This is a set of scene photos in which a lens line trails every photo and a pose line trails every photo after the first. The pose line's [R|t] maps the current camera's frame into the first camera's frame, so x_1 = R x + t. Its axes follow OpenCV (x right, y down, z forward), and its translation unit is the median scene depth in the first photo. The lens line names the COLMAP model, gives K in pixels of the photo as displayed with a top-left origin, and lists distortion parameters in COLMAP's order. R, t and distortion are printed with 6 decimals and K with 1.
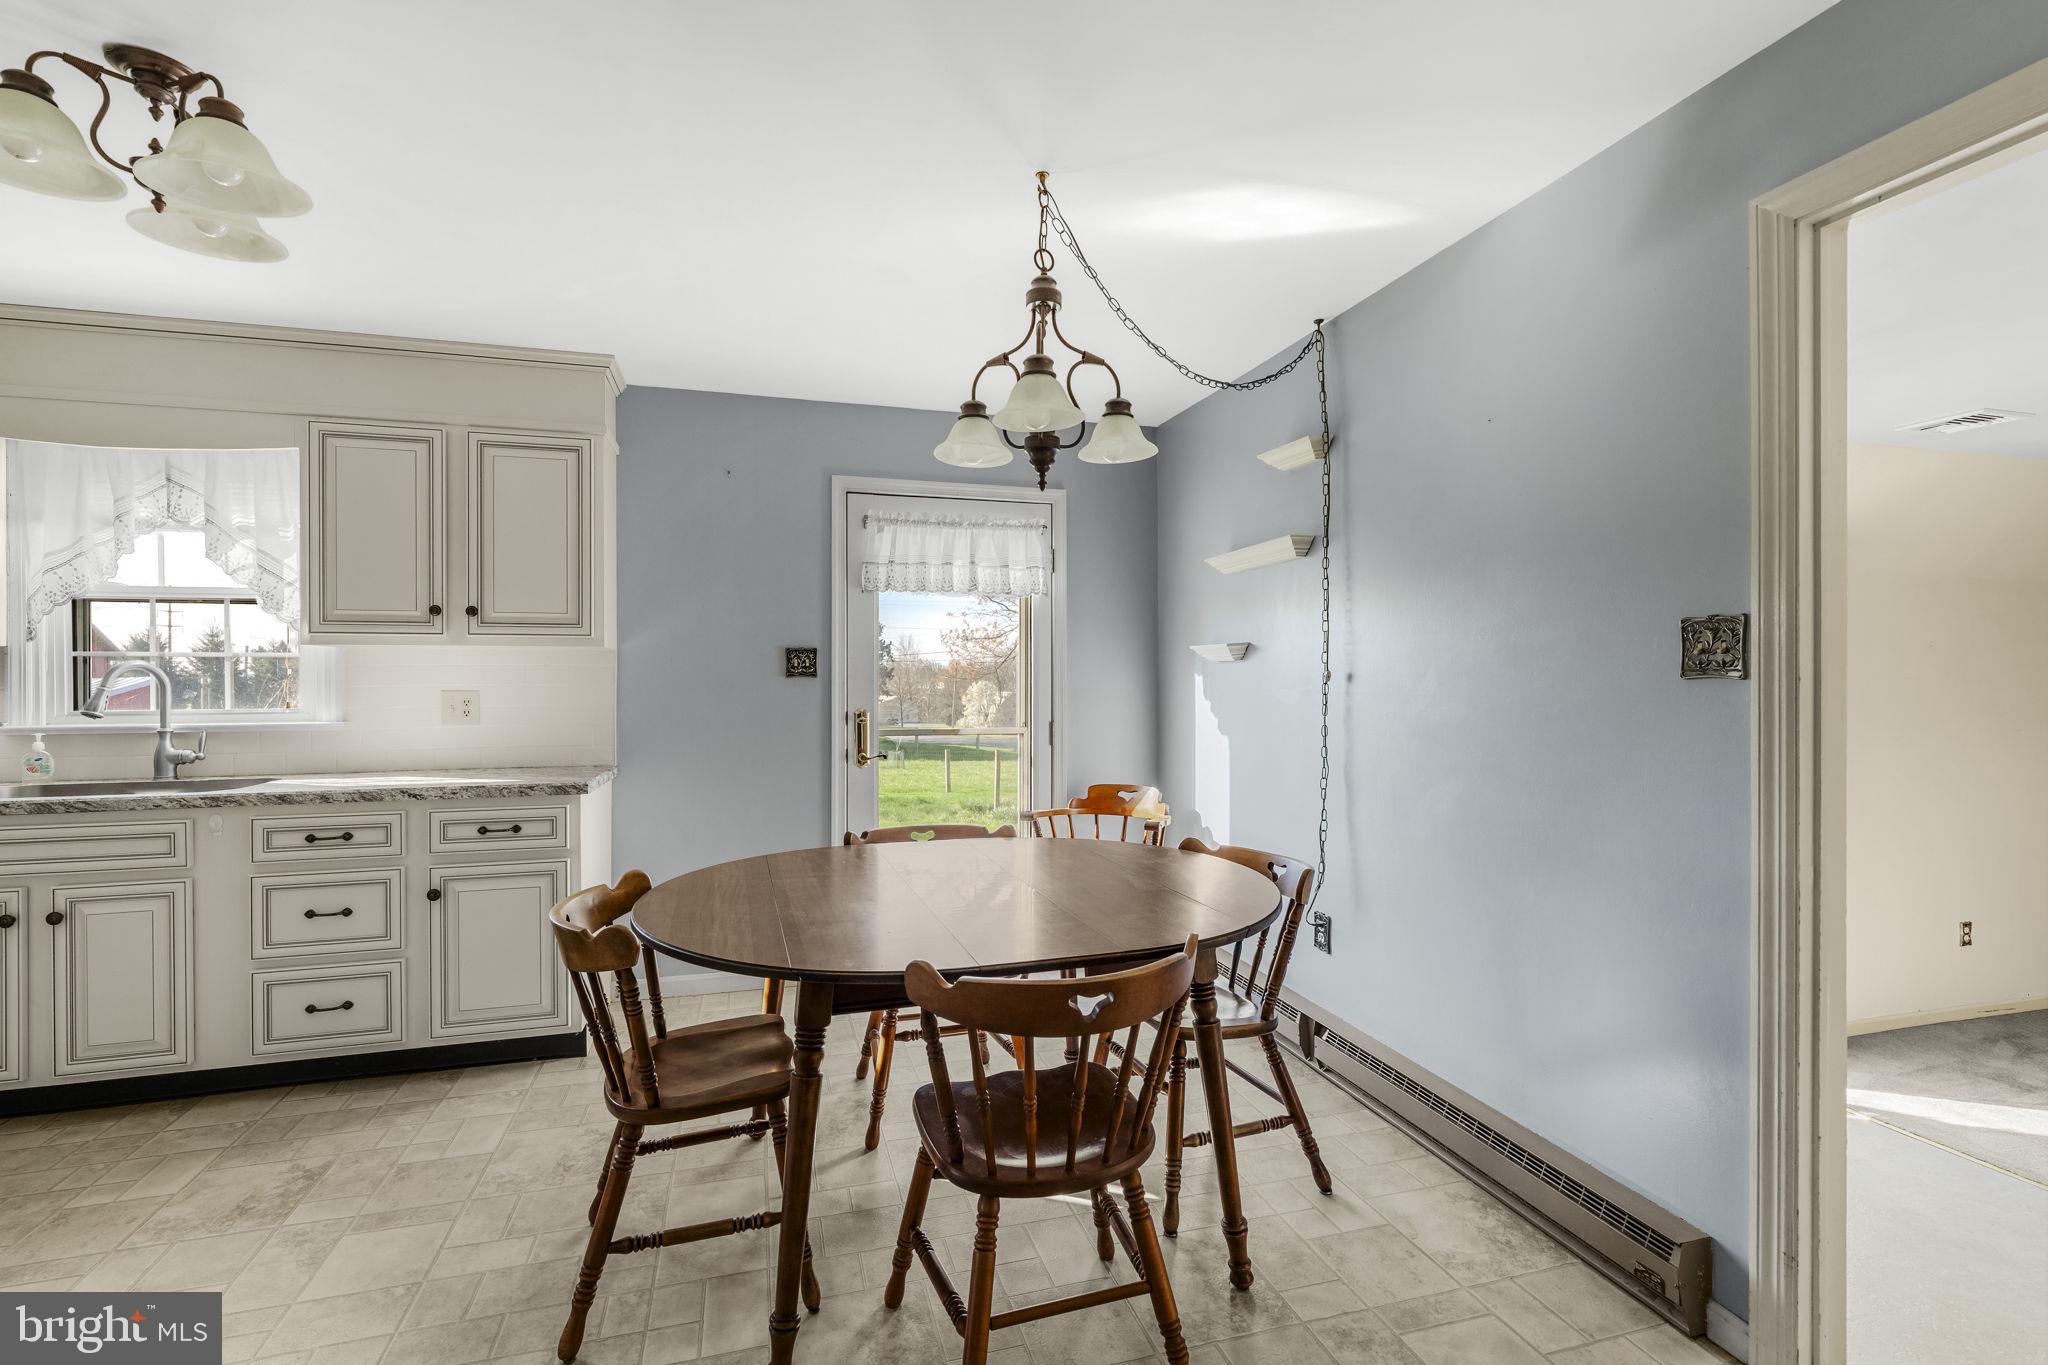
lens RADIAL K [[927.4, 0, 1022.0], [0, 927.4, 680.1], [0, 0, 1]] dist [-0.002598, 0.000603]
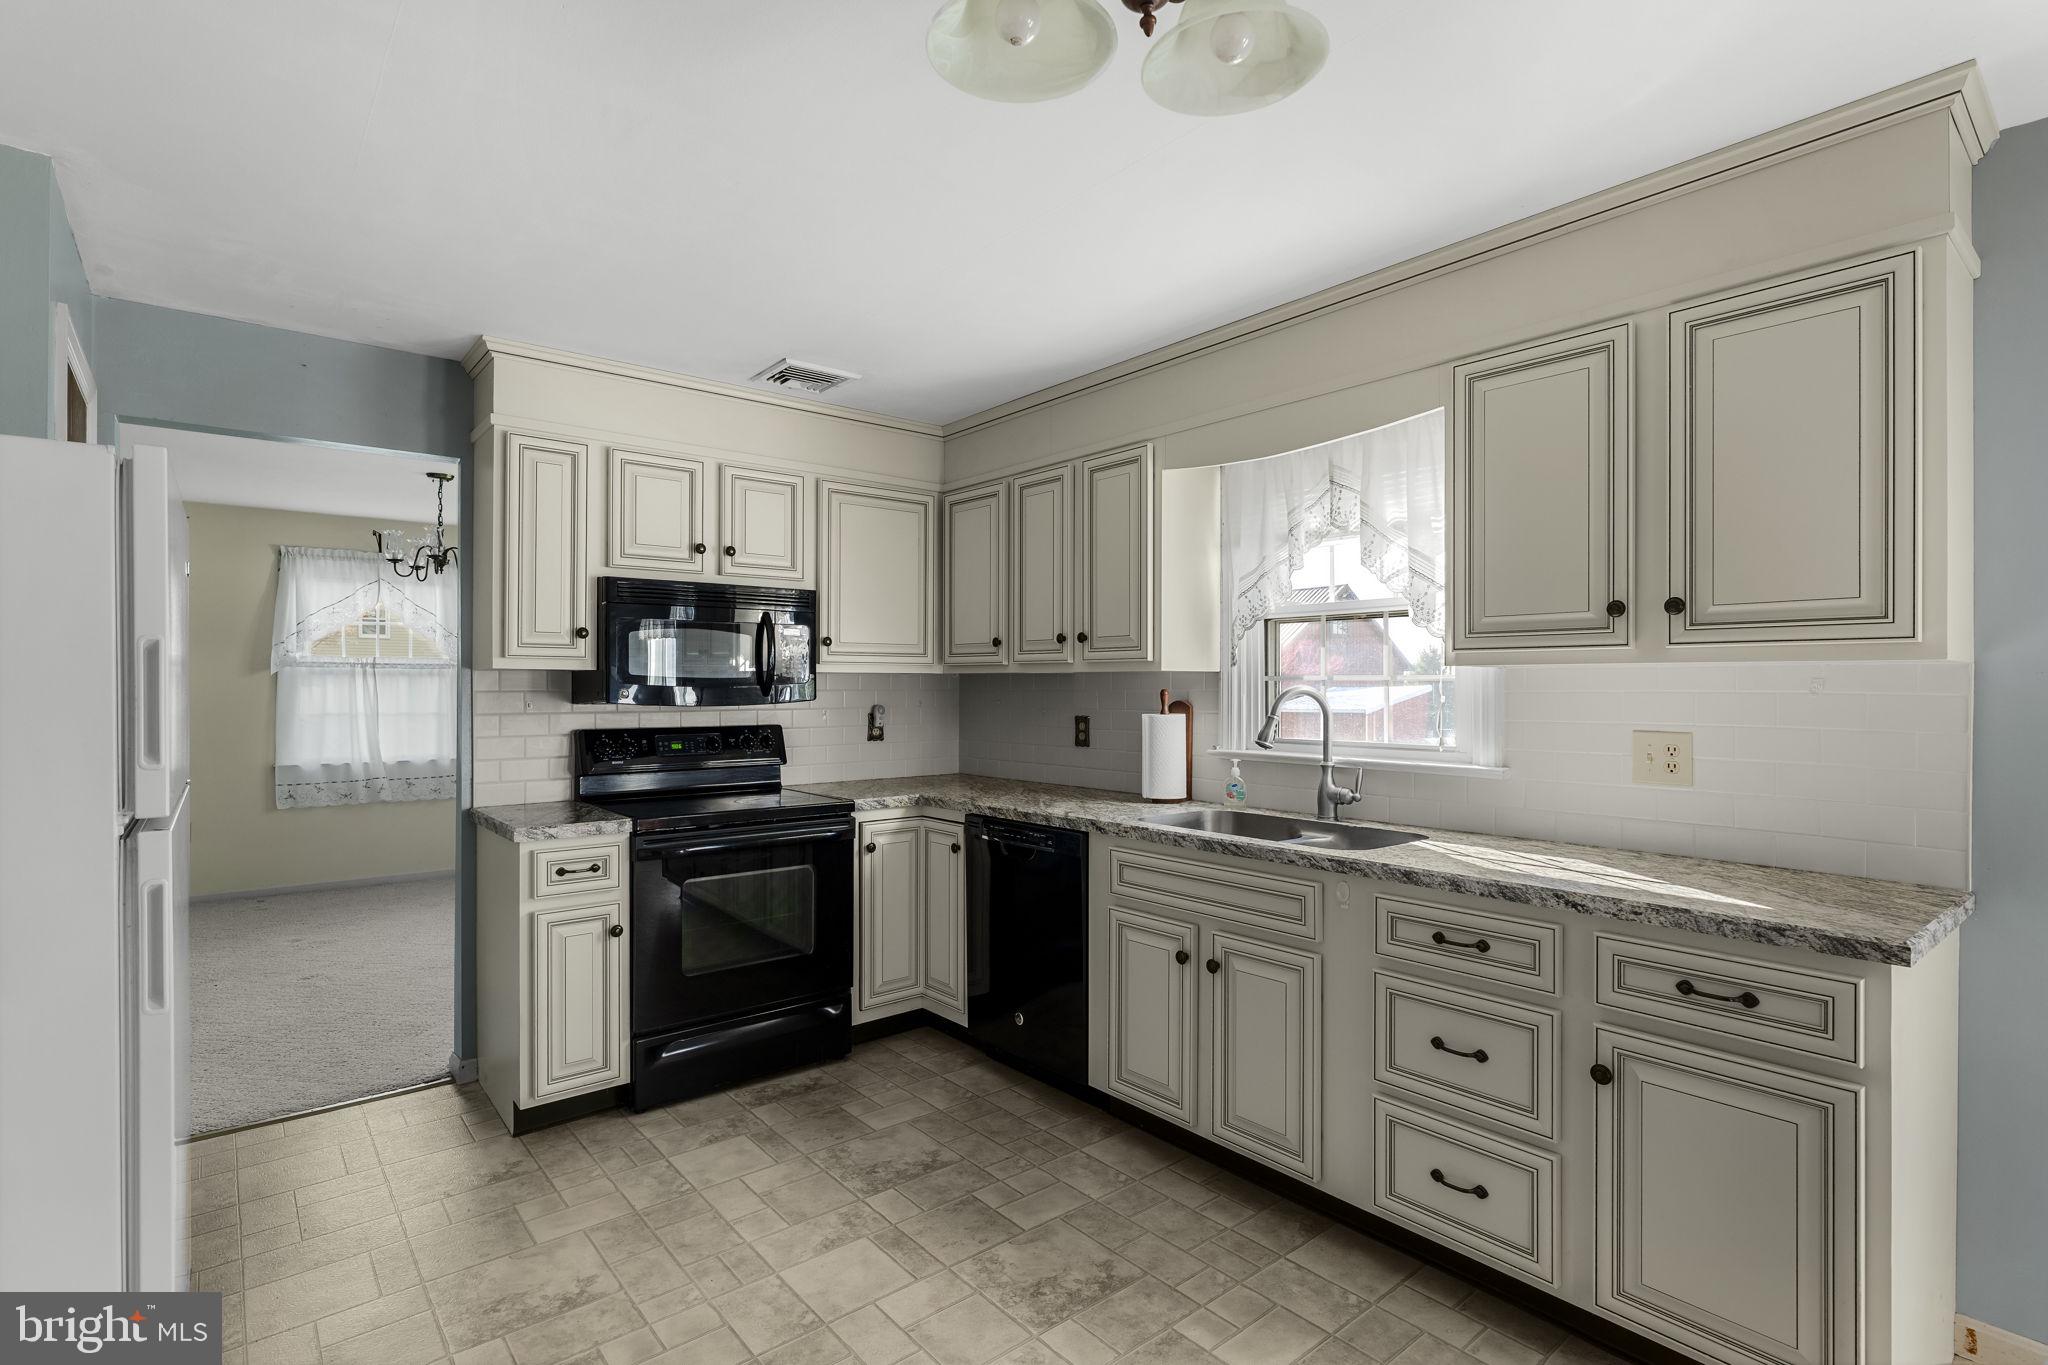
lens RADIAL K [[993.8, 0, 1021.5], [0, 993.8, 684.3], [0, 0, 1]] dist [-0.004950, 0.002621]
pose [[0.406980, 0.001721, -0.913436, -0.175702], [-0.004736, 0.999989, -0.000226, -0.021209], [0.913425, 0.004418, 0.406983, 0.347960]]
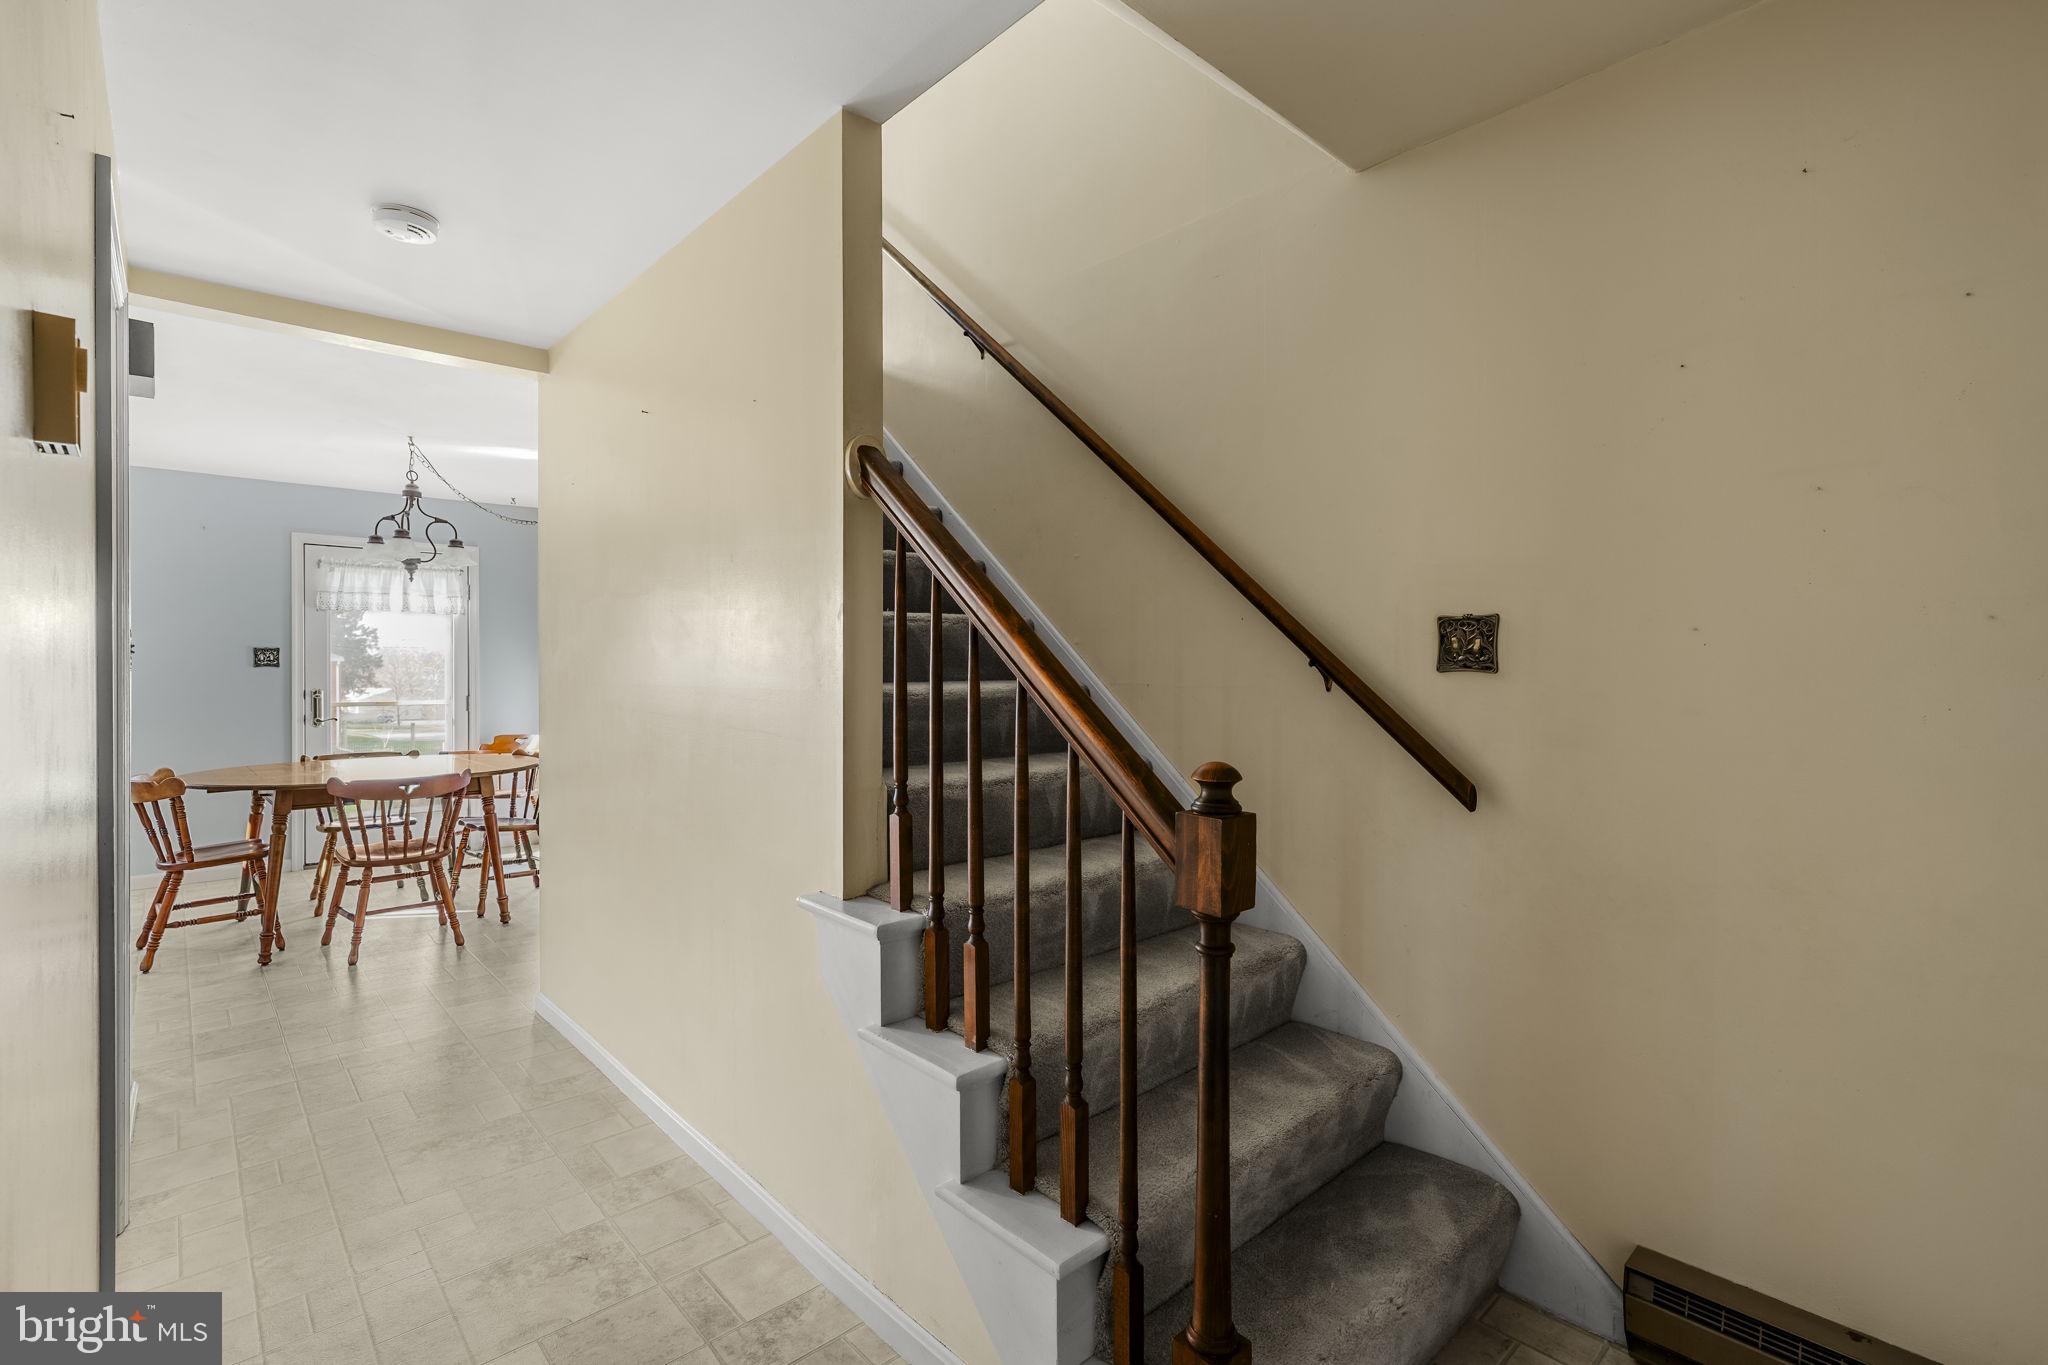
lens RADIAL K [[927.4, 0, 1020.9], [0, 927.4, 668.0], [0, 0, 1]] dist [-0.002598, 0.000603]
pose [[0.894868, -0.001218, 0.446328, 0.219898], [0.001612, 0.999999, -0.000503, 0.000700], [-0.446327, 0.001170, 0.894869, -1.052228]]
